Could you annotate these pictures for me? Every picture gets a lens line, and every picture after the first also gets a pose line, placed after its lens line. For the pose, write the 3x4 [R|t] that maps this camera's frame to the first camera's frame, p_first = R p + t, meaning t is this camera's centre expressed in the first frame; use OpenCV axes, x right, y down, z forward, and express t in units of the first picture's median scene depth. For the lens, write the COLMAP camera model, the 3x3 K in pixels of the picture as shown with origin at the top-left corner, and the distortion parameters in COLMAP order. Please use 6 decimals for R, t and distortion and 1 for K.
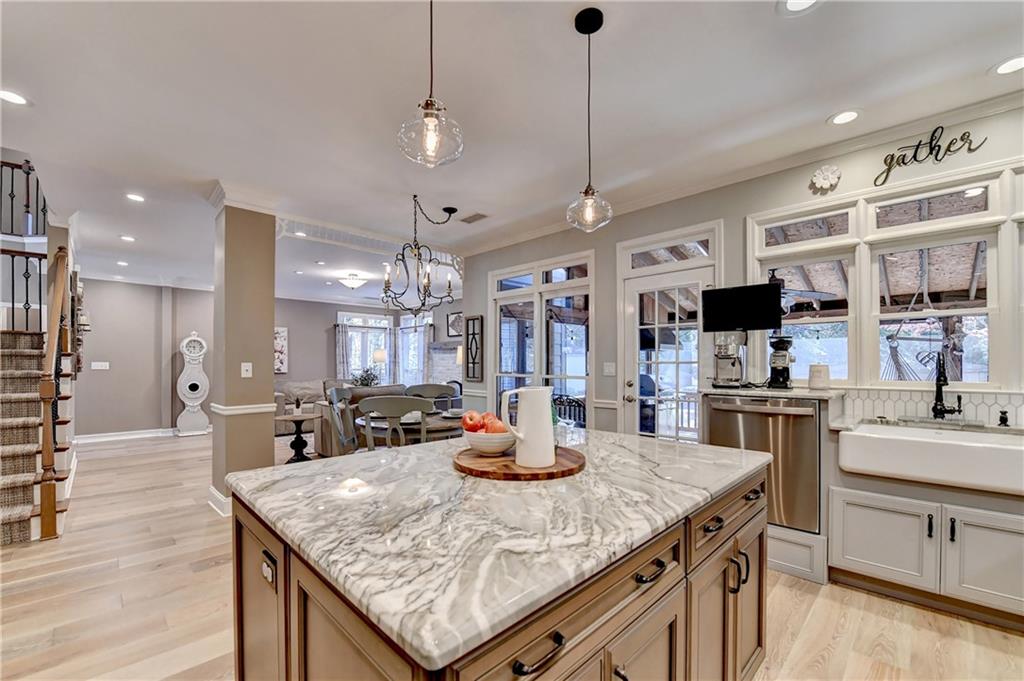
lens RADIAL K [[421.3, 0, 510.6], [0, 421.3, 361.5], [0, 0, 1]] dist [-0.014057, -0.000071]
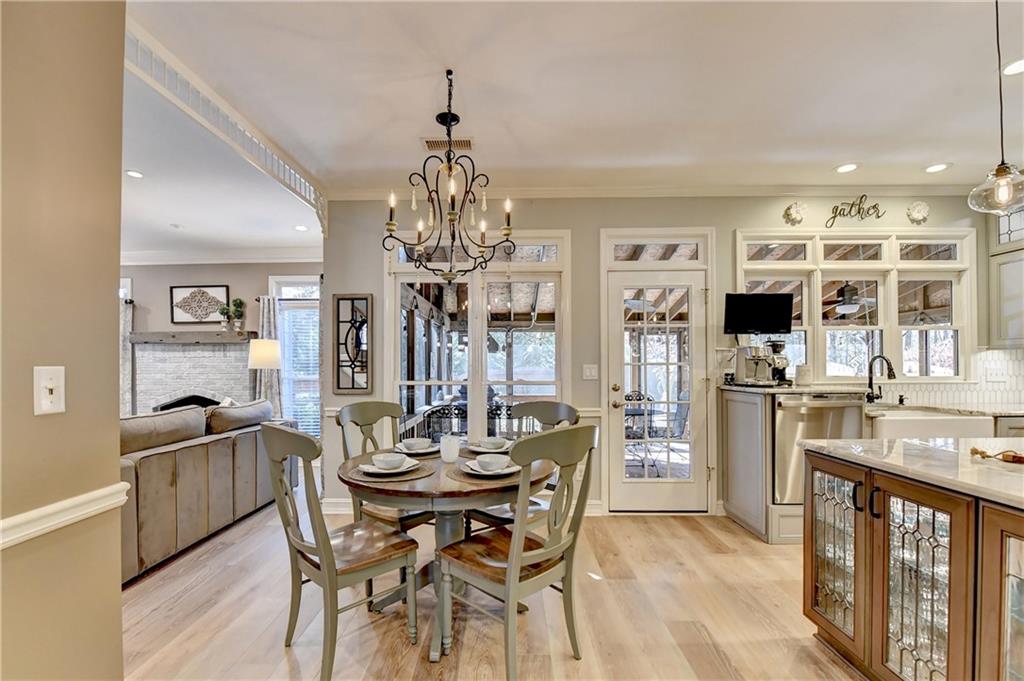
lens RADIAL K [[445.4, 0, 501.7], [0, 445.4, 365.4], [0, 0, 1]] dist [-0.012318, -0.000398]
pose [[0.719811, -0.003061, 0.694163, -0.655247], [0.003094, 0.999994, 0.001202, 0.003599], [-0.694163, 0.001283, 0.719817, 0.572044]]
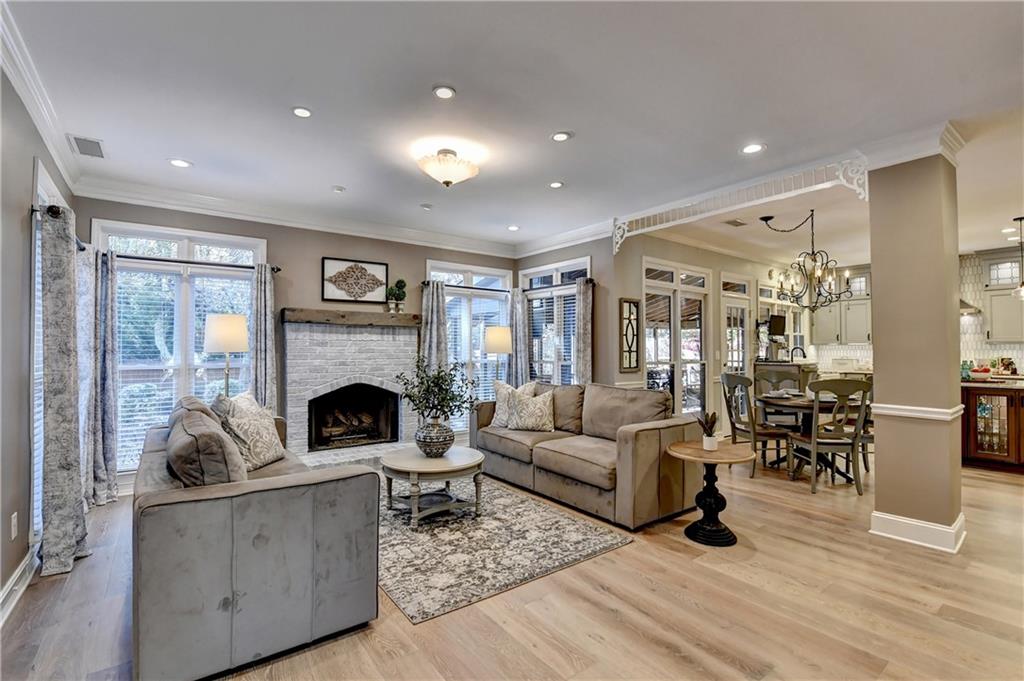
lens RADIAL K [[471.0, 0, 515.4], [0, 471.0, 345.9], [0, 0, 1]] dist [-0.017468, -0.000279]
pose [[0.134234, 0.004464, 0.990940, -1.808127], [-0.003563, 0.999986, -0.004022, -0.005789], [-0.990943, -0.002991, 0.134248, 1.819732]]
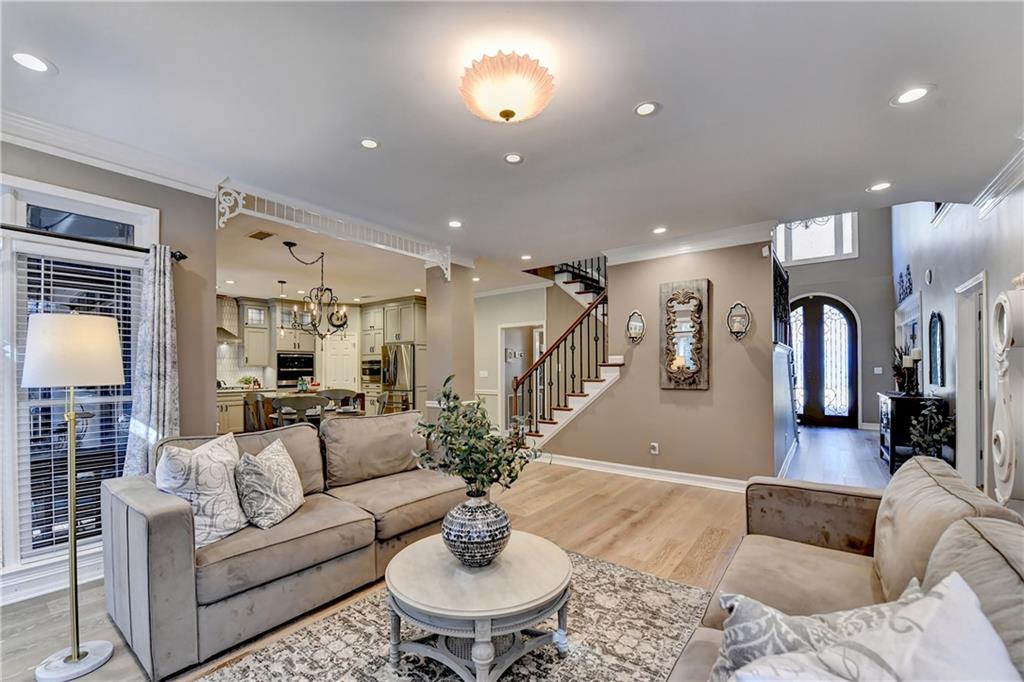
lens RADIAL K [[421.3, 0, 510.6], [0, 421.3, 362.0], [0, 0, 1]] dist [-0.014057, -0.000071]
pose [[-0.989996, 0.001964, -0.141083, -0.715535], [0.004837, 0.999788, -0.020022, -0.001863], [0.141014, -0.020504, -0.989795, 2.709430]]
